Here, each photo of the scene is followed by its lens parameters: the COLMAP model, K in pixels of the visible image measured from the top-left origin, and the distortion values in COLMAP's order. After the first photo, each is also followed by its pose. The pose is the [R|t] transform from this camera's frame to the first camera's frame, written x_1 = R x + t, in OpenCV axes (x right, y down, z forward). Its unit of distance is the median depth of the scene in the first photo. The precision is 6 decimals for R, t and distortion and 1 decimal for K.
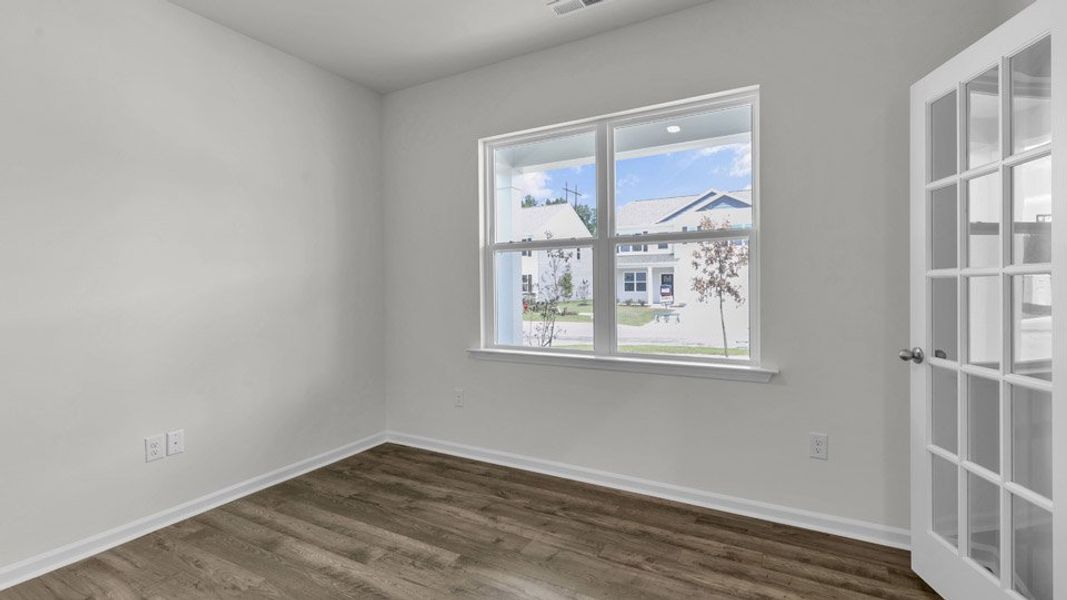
lens RADIAL K [[481.5, 0, 533.4], [0, 481.5, 294.3], [0, 0, 1]] dist [0.004235, -0.000102]
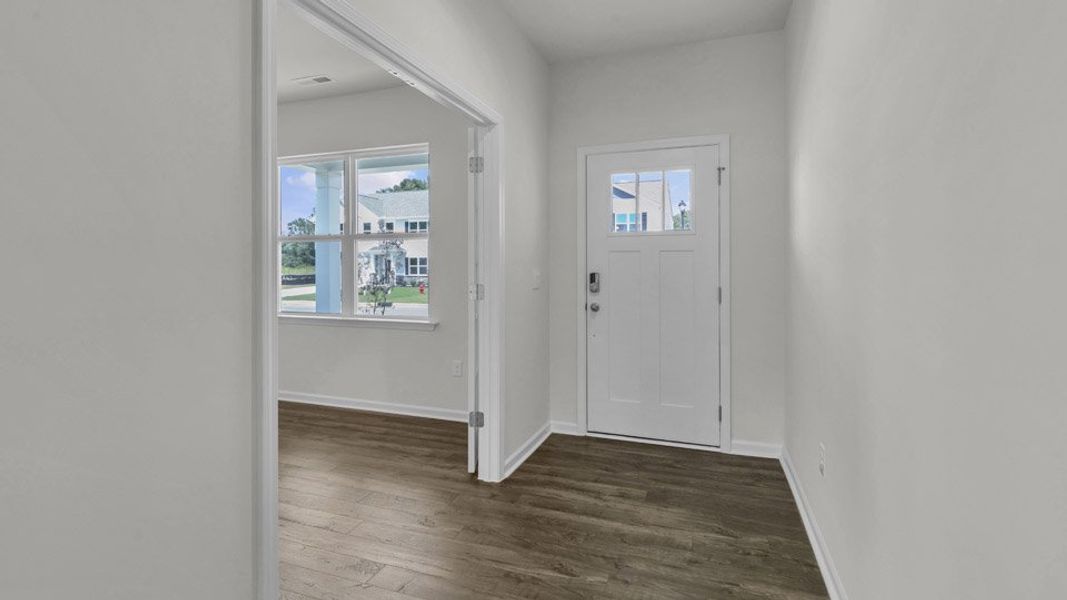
lens RADIAL K [[481.5, 0, 547.1], [0, 481.5, 278.9], [0, 0, 1]] dist [0.004235, -0.000102]
pose [[0.983521, 0.002059, 0.180780, 0.472295], [-0.002873, 0.999987, 0.004242, 0.004374], [-0.180769, -0.004691, 0.983514, -0.518848]]
